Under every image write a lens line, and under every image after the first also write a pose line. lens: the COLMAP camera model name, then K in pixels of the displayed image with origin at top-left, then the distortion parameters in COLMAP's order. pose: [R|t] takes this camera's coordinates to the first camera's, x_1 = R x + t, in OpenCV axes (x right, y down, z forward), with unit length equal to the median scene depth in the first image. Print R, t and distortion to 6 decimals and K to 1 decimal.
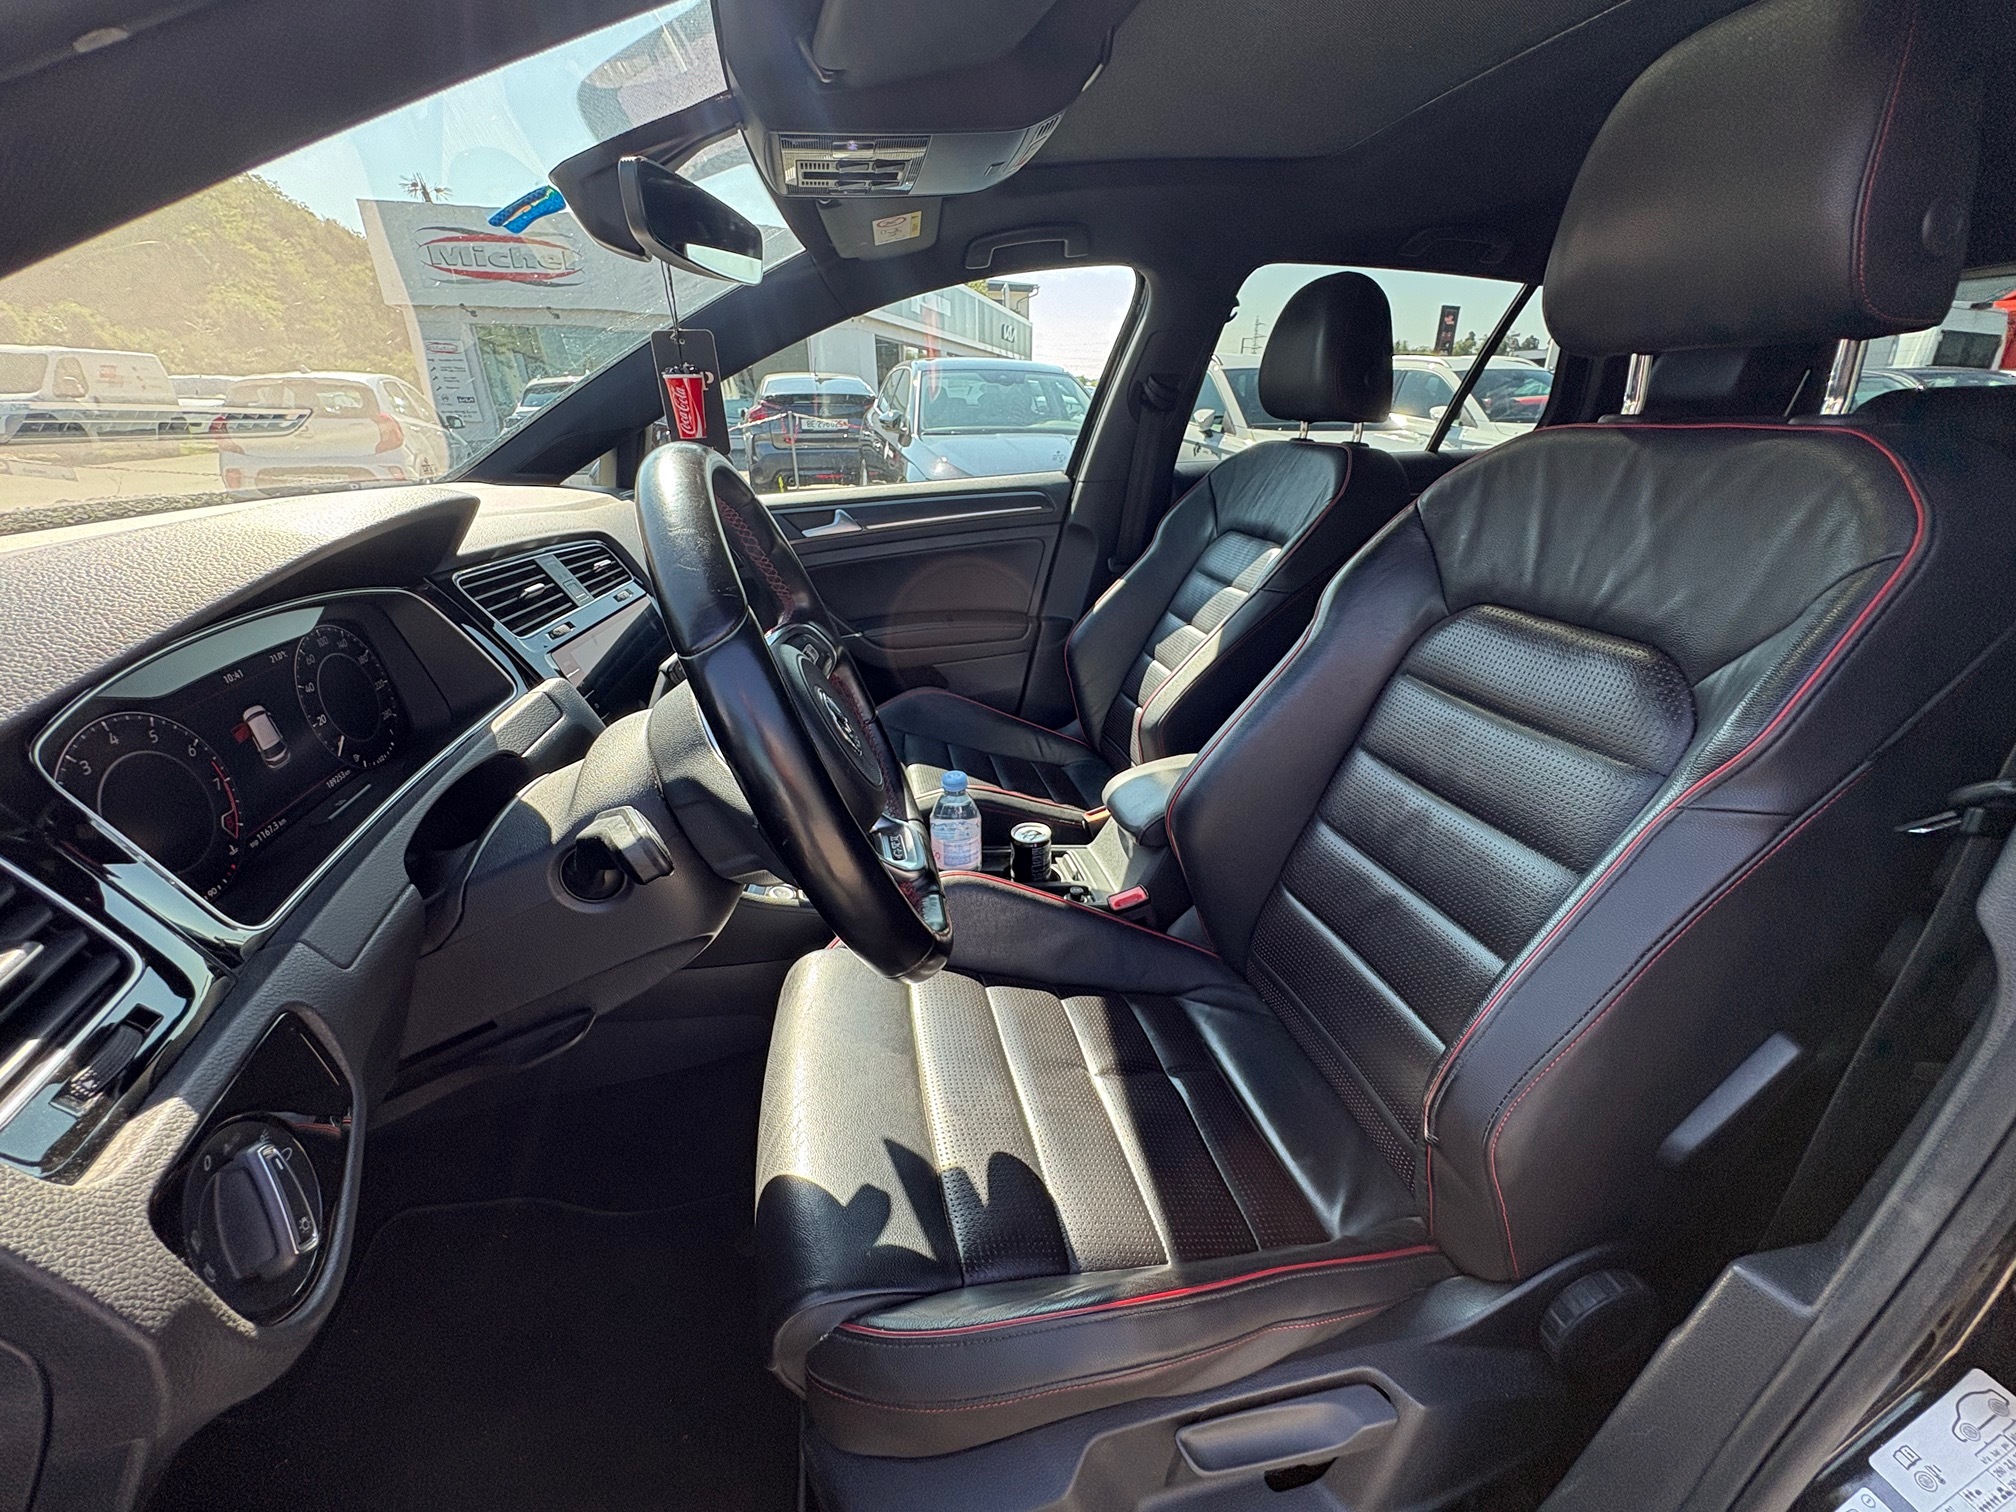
lens RADIAL K [[819.9, 0, 990.8], [0, 819.9, 751.3], [0, 0, 1]] dist [0.000658, -0.000622]
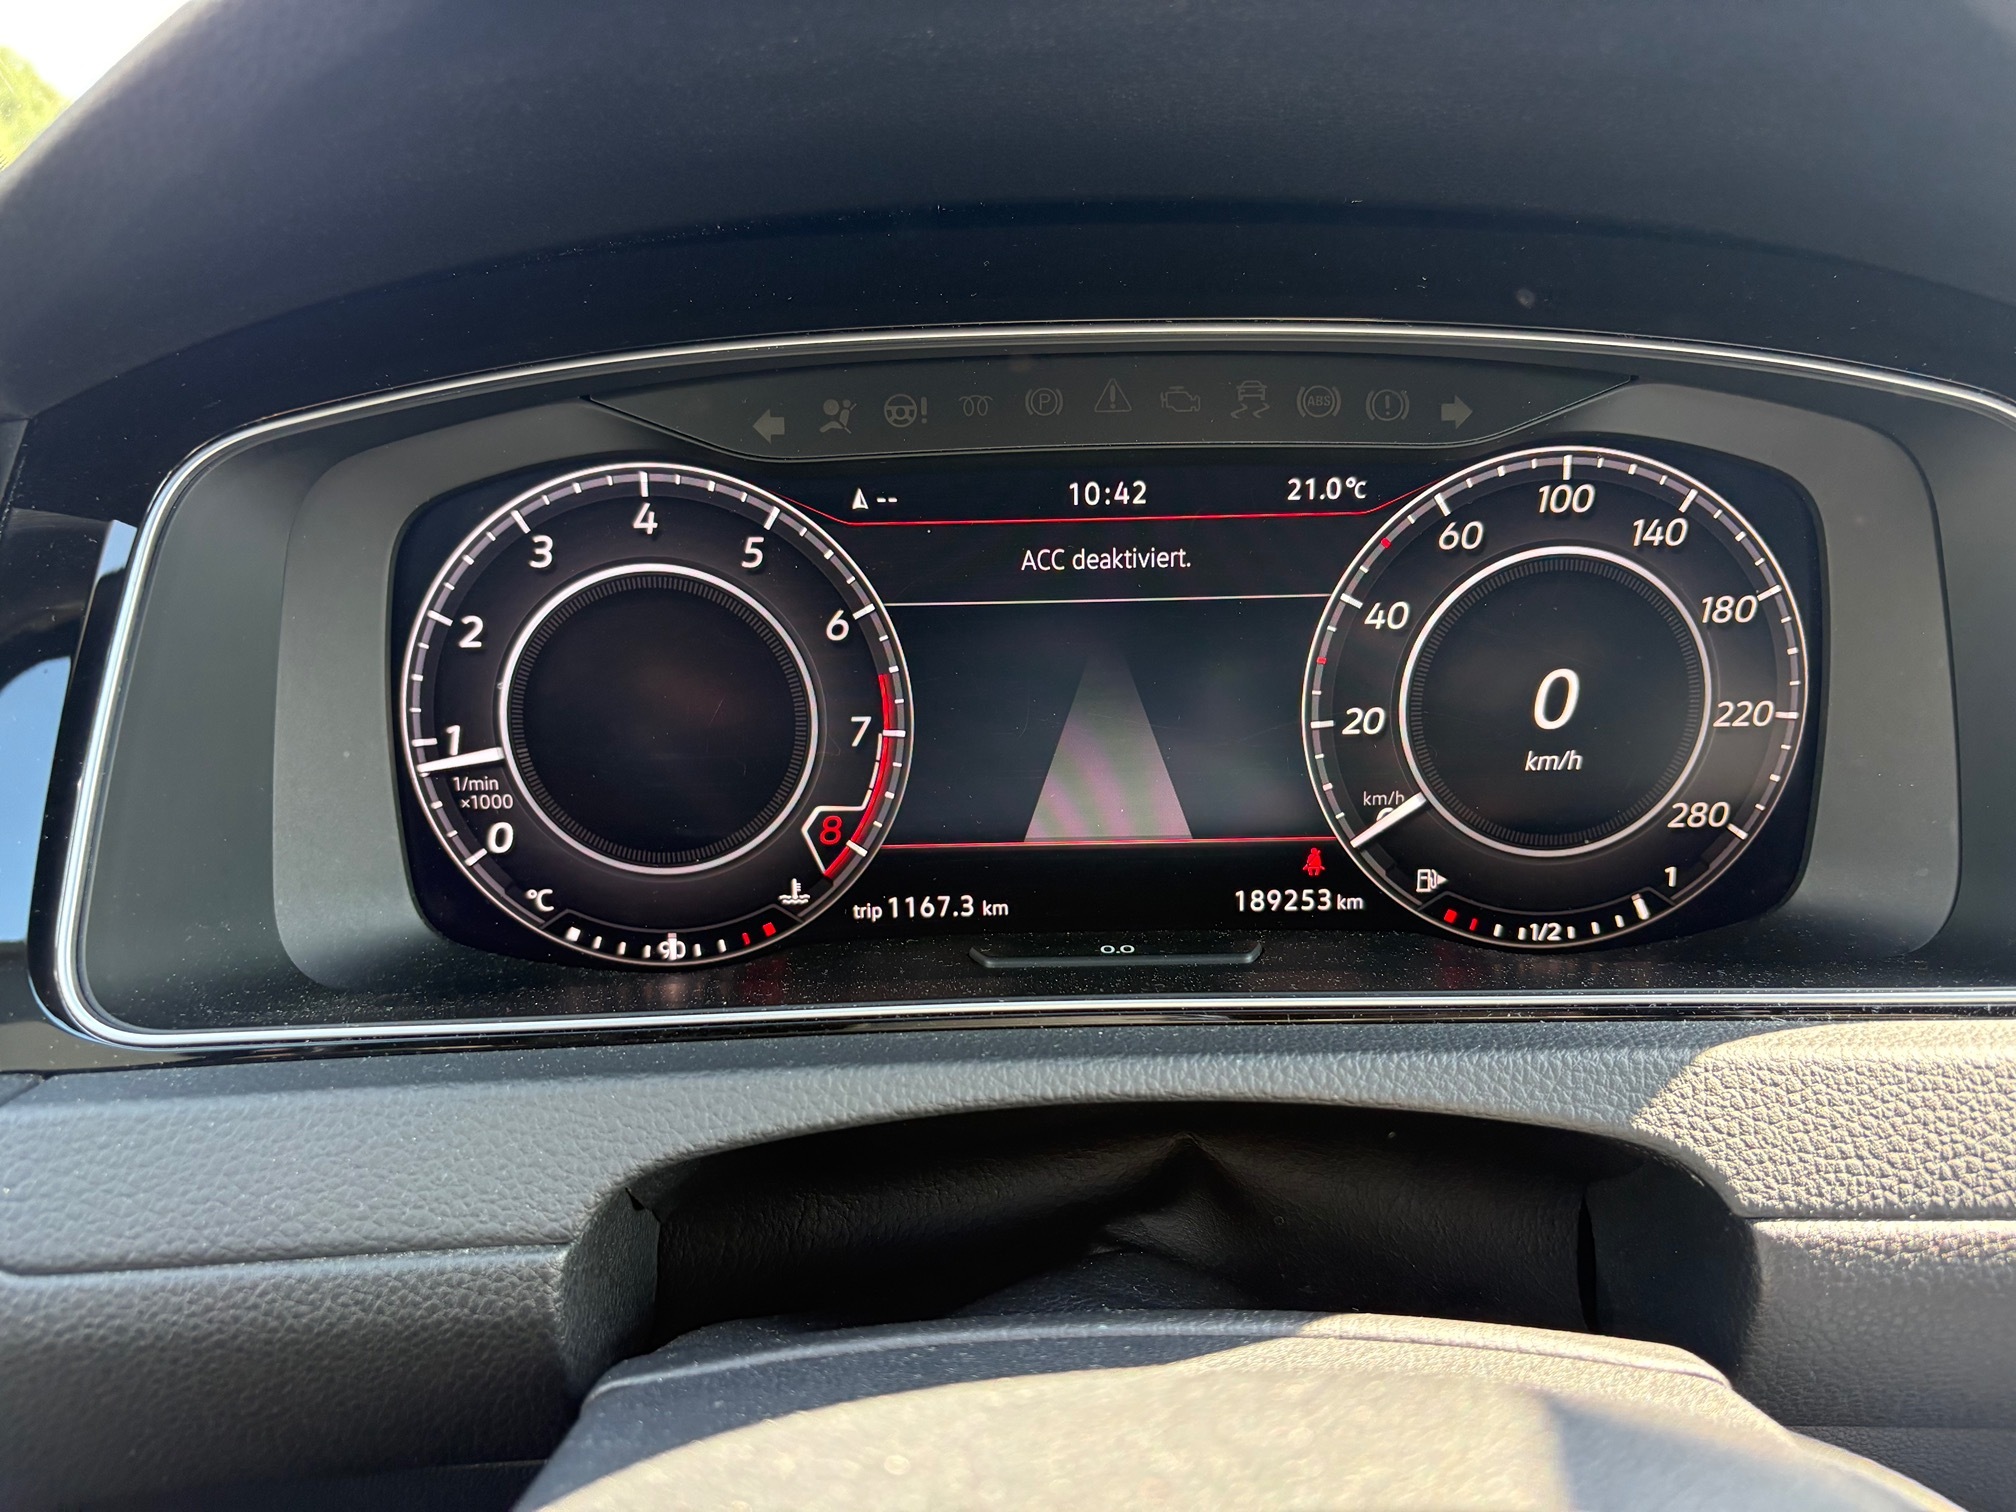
lens RADIAL K [[1571.2, 0, 992.4], [0, 1571.2, 763.9], [0, 0, 1]] dist [0.024834, -0.034422]
pose [[-0.173363, 0.319446, -0.931611, -0.012249], [-0.359729, 0.860037, 0.361845, -0.009957], [0.916810, 0.397858, -0.034185, 0.047379]]
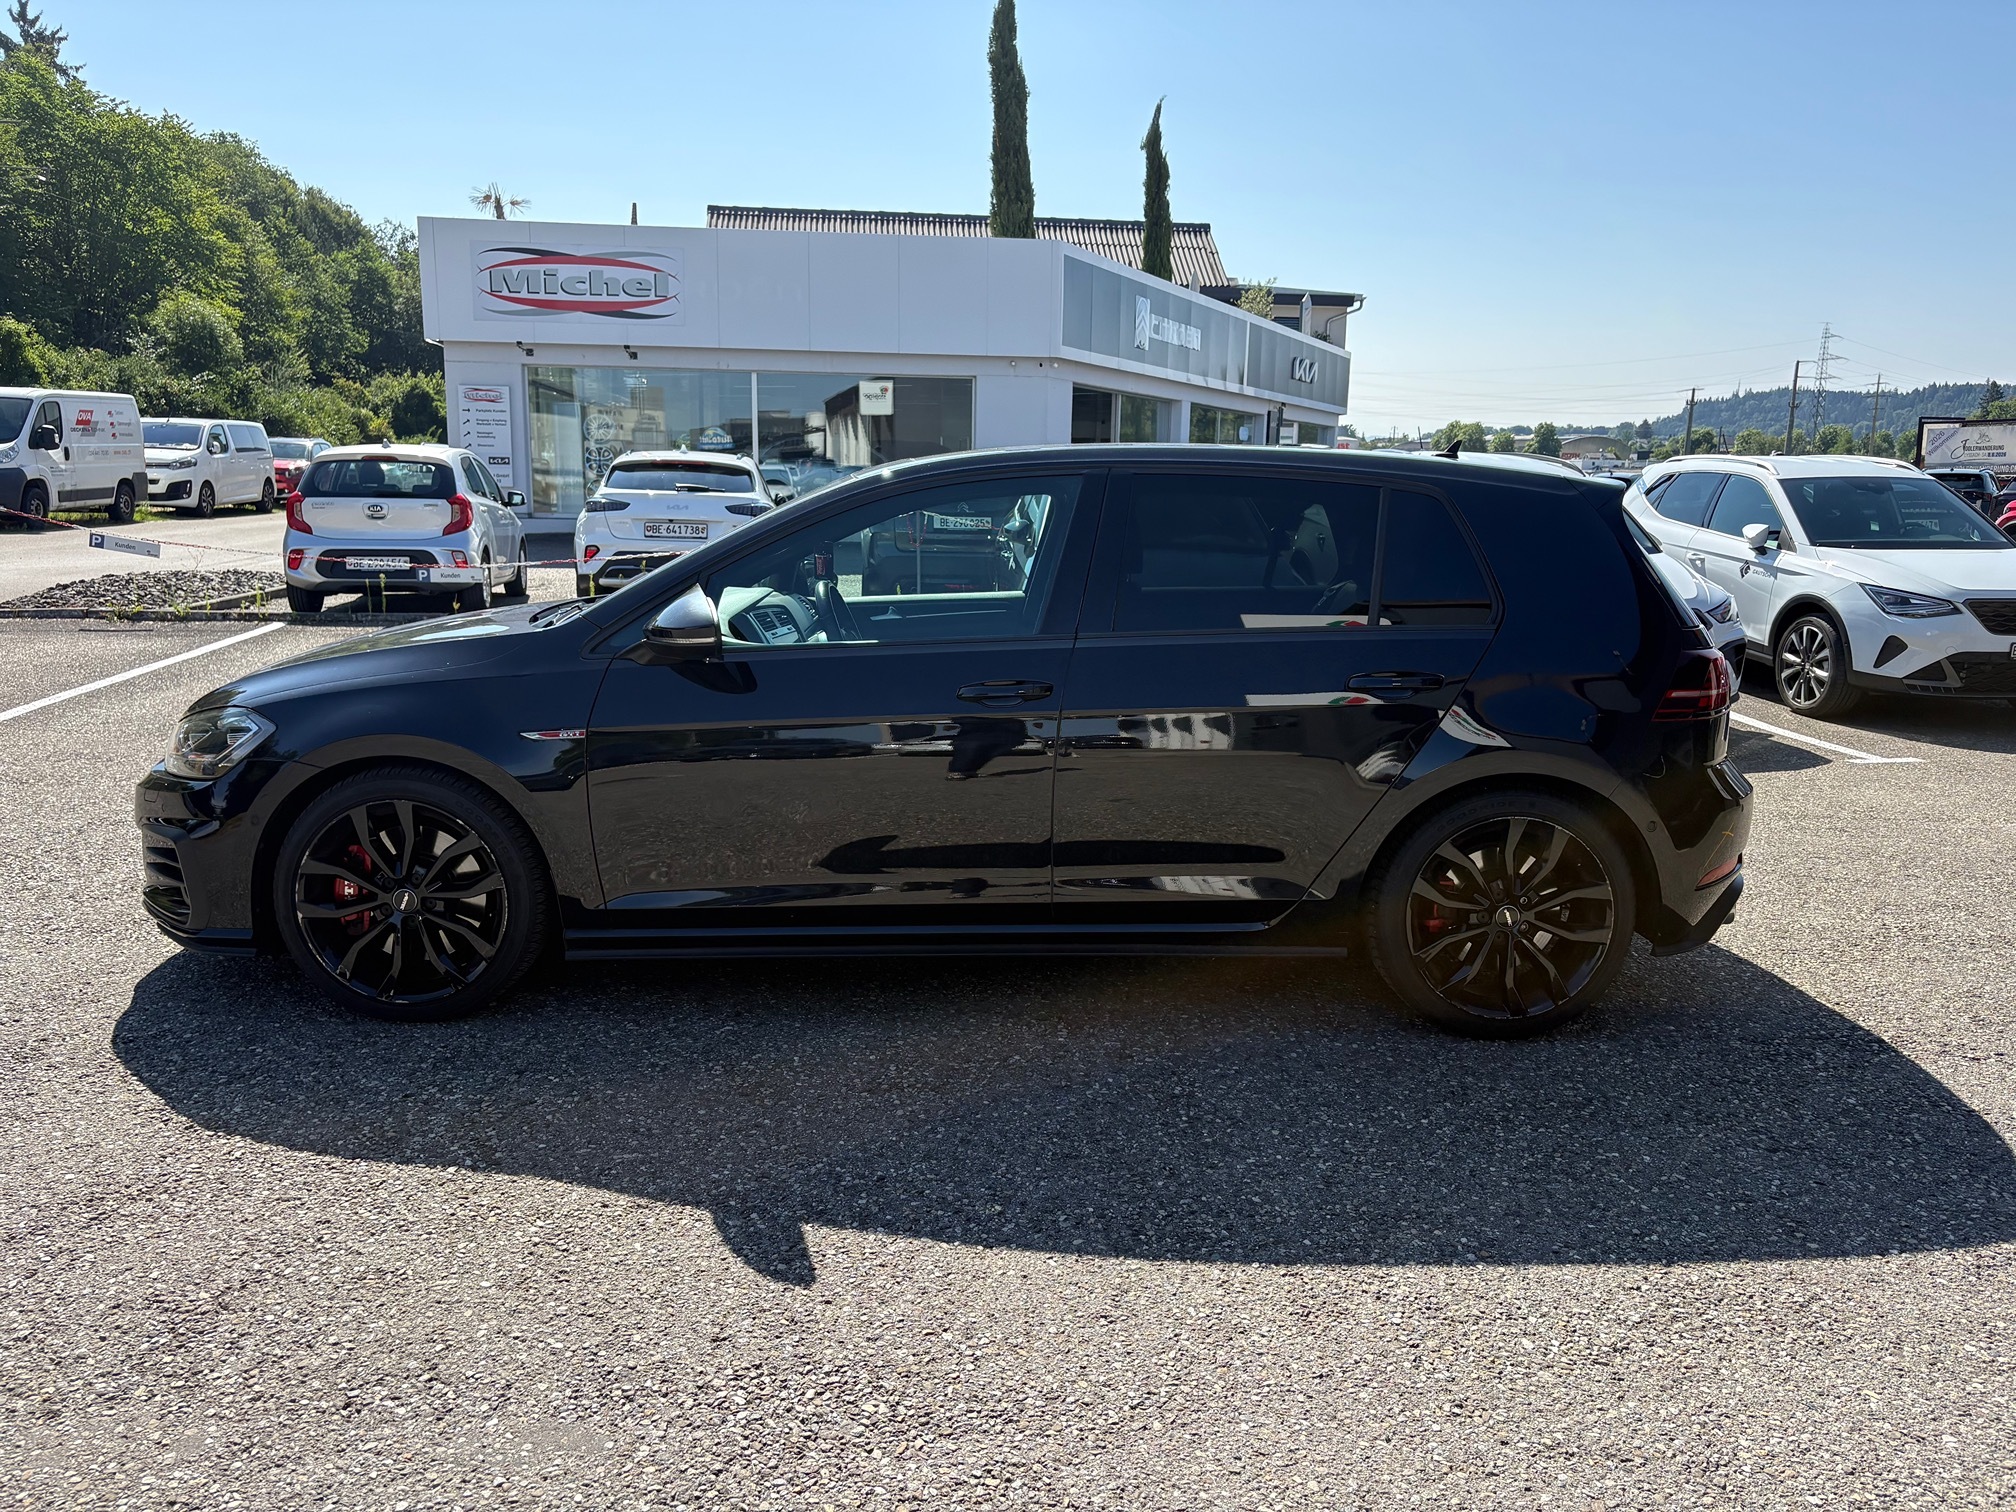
lens RADIAL K [[1571.2, 0, 1011.8], [0, 1571.2, 761.5], [0, 0, 1]] dist [0.024834, -0.034422]
pose [[0.982084, 0.057418, -0.179486, 0.142348], [-0.093698, 0.975156, -0.200725, 0.141983], [0.163501, 0.213947, 0.963065, -0.444621]]
